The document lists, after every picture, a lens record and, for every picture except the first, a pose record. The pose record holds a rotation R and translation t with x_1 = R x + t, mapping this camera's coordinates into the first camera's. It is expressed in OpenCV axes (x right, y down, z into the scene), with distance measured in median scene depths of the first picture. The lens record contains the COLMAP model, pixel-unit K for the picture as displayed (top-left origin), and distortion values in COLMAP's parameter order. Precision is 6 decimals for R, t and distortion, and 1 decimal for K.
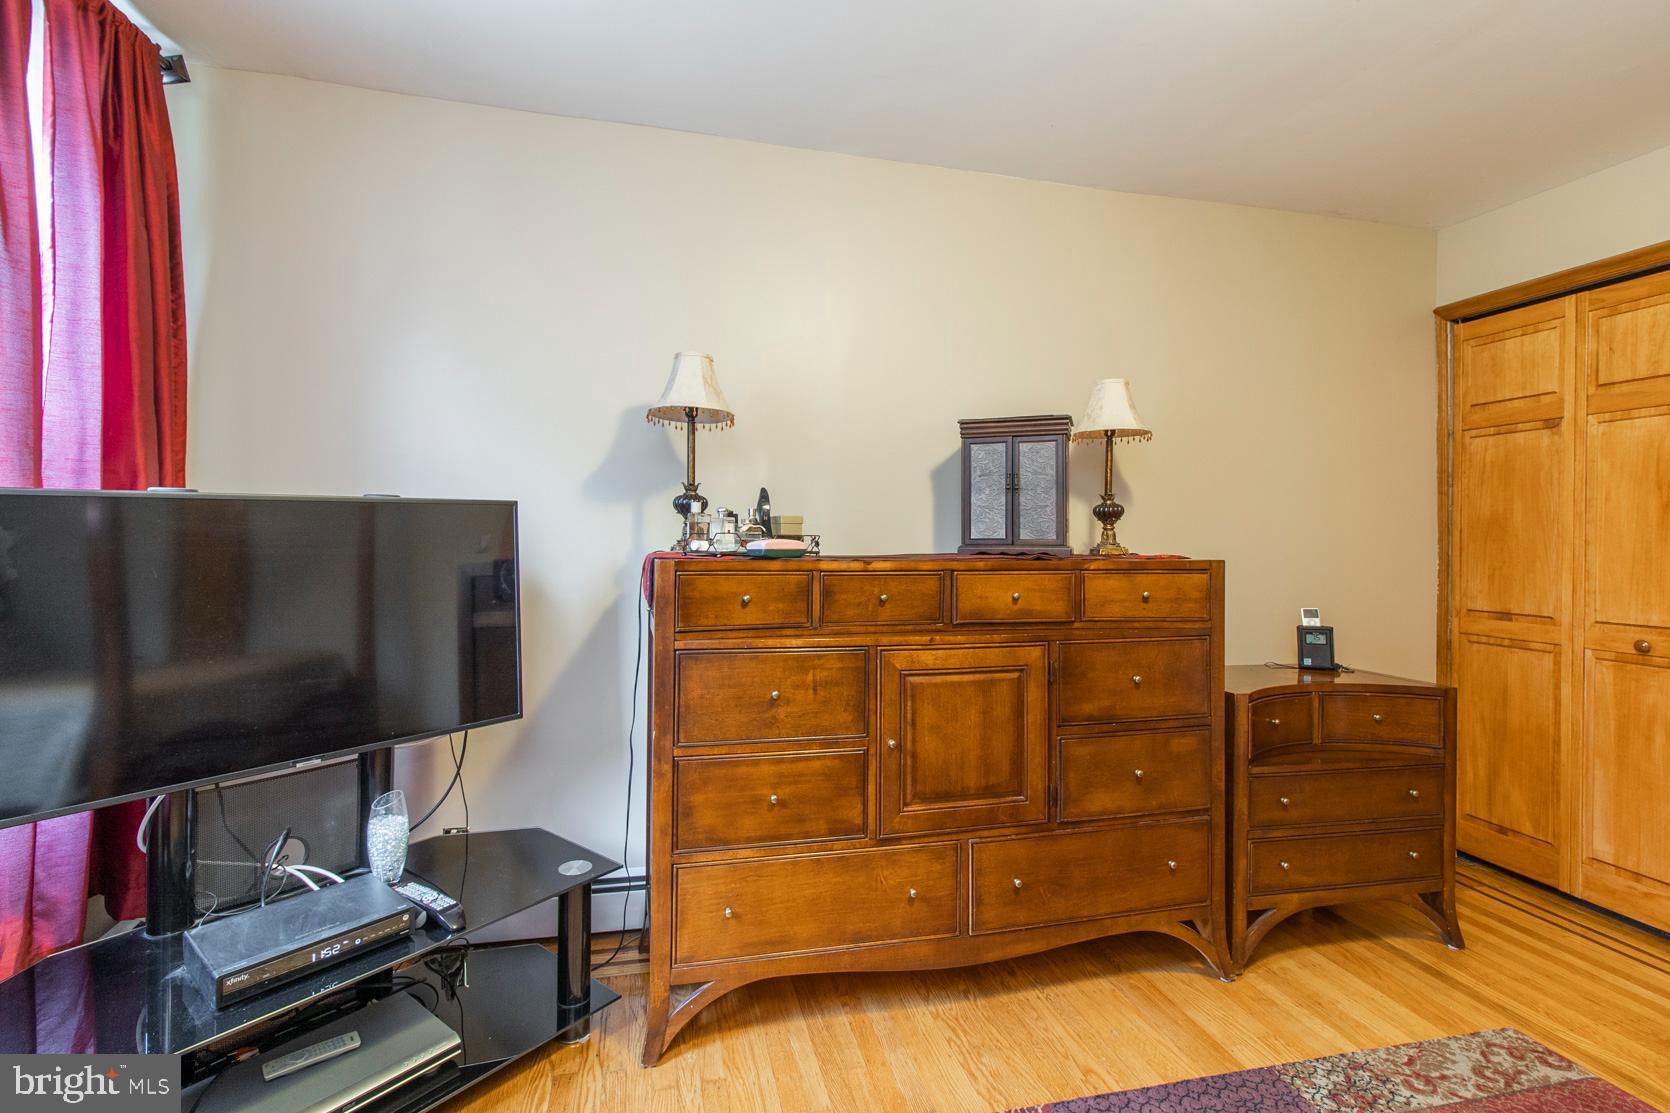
lens RADIAL K [[791.3, 0, 835.4], [0, 791.3, 547.0], [0, 0, 1]] dist [0.000902, 0.000323]
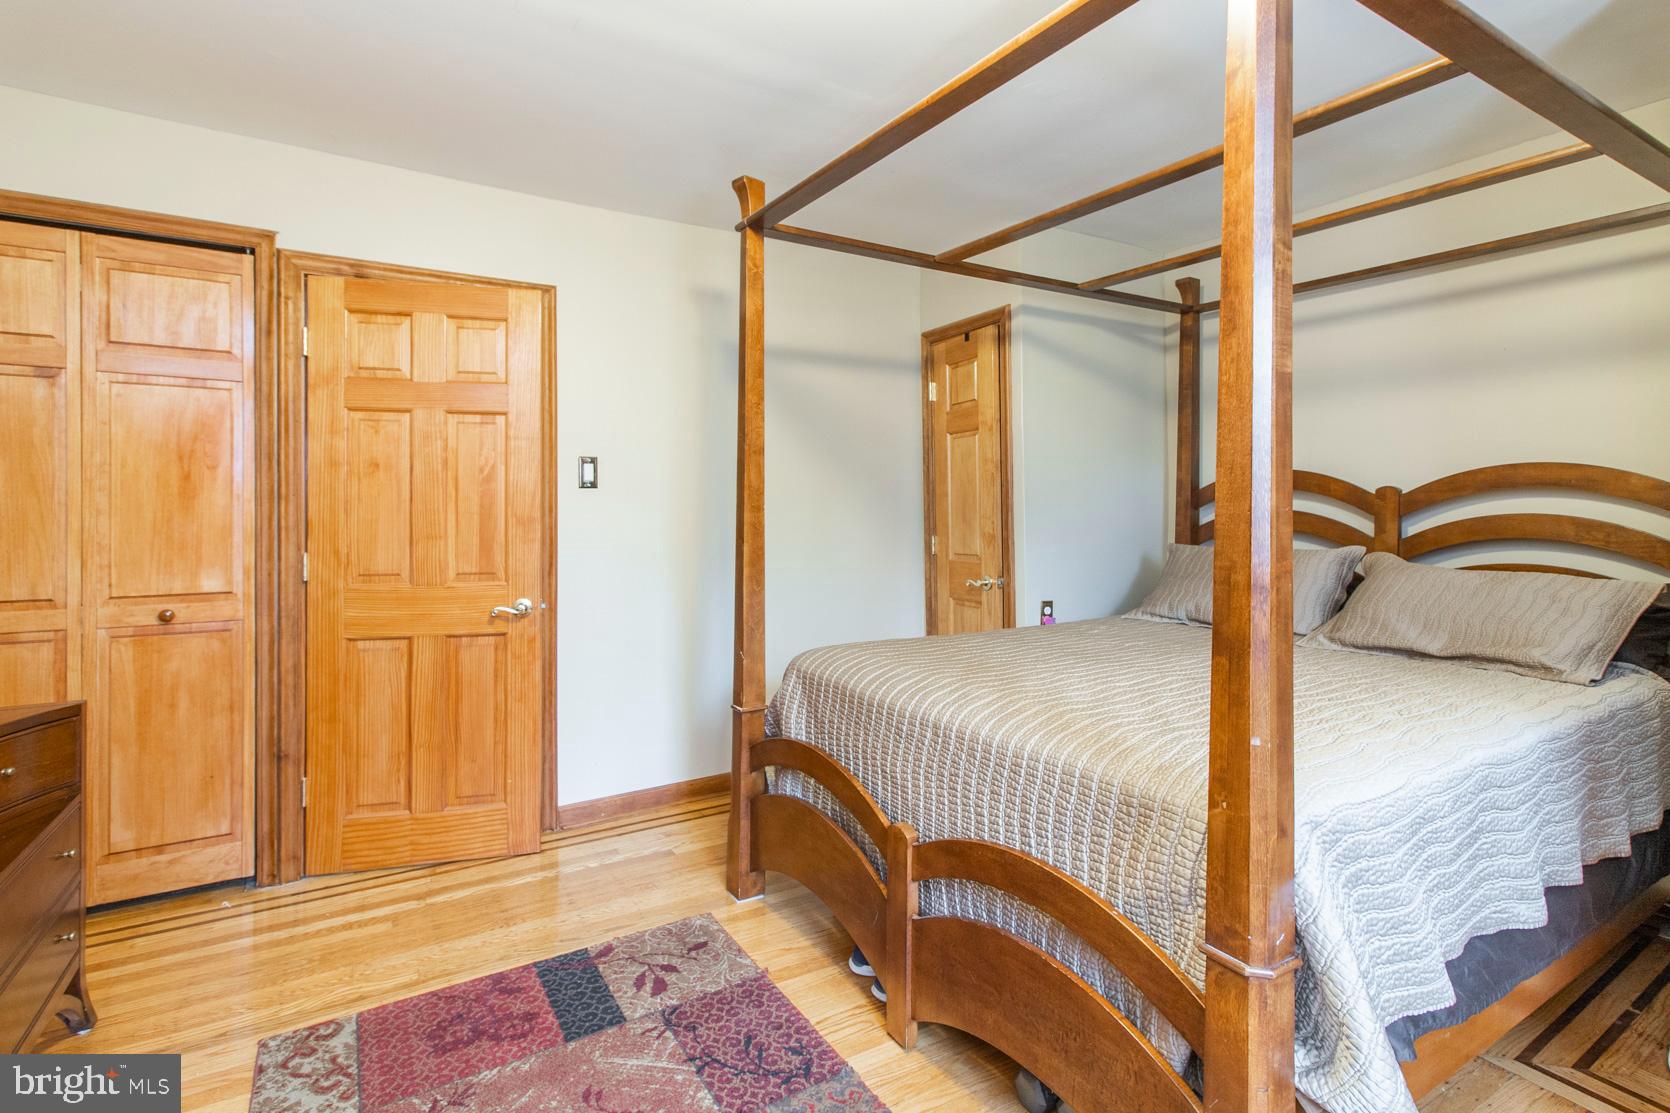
lens RADIAL K [[791.3, 0, 812.9], [0, 791.3, 507.7], [0, 0, 1]] dist [0.000902, 0.000323]
pose [[-0.295813, -0.014781, 0.955132, -0.166709], [0.002431, 0.999865, 0.016226, -0.024138], [-0.955243, 0.007122, -0.295737, 0.504585]]
